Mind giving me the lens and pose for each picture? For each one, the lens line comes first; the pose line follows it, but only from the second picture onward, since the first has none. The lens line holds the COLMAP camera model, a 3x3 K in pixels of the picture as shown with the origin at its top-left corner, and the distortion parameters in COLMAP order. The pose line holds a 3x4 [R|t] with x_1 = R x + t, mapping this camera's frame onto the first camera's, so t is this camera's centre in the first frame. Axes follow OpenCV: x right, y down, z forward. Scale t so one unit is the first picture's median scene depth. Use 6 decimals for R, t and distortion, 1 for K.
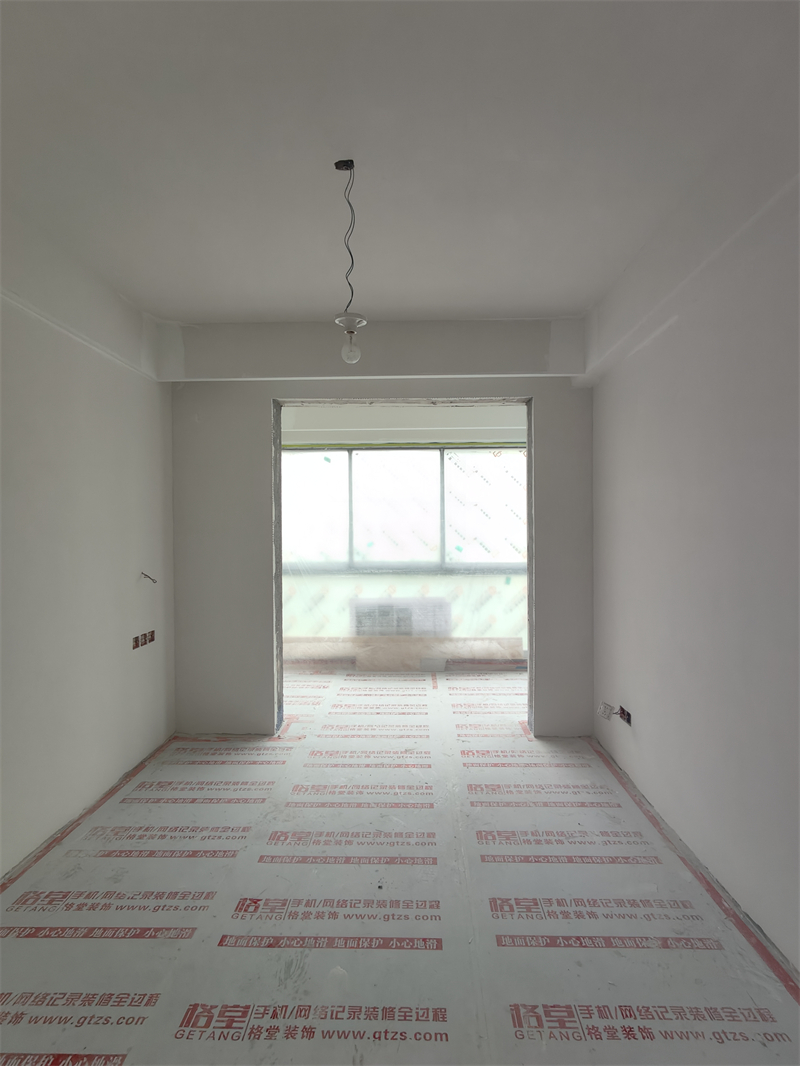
lens RADIAL K [[490.9, 0, 400.5], [0, 490.9, 535.9], [0, 0, 1]] dist [-0.004061, 0.002449]
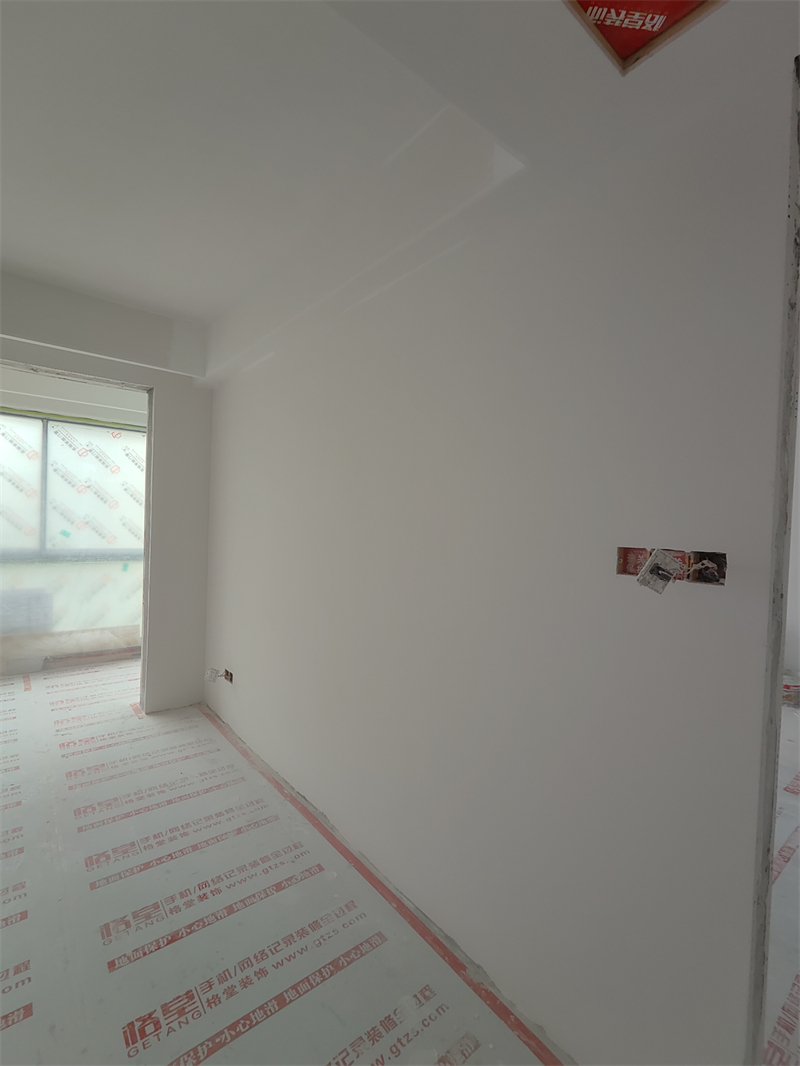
lens RADIAL K [[490.9, 0, 406.5], [0, 490.9, 535.1], [0, 0, 1]] dist [-0.004061, 0.002449]
pose [[0.751913, 0.018002, 0.659017, -0.004588], [-0.031362, 0.999472, 0.008481, 0.001841], [-0.658516, -0.027045, 0.752080, -0.135338]]
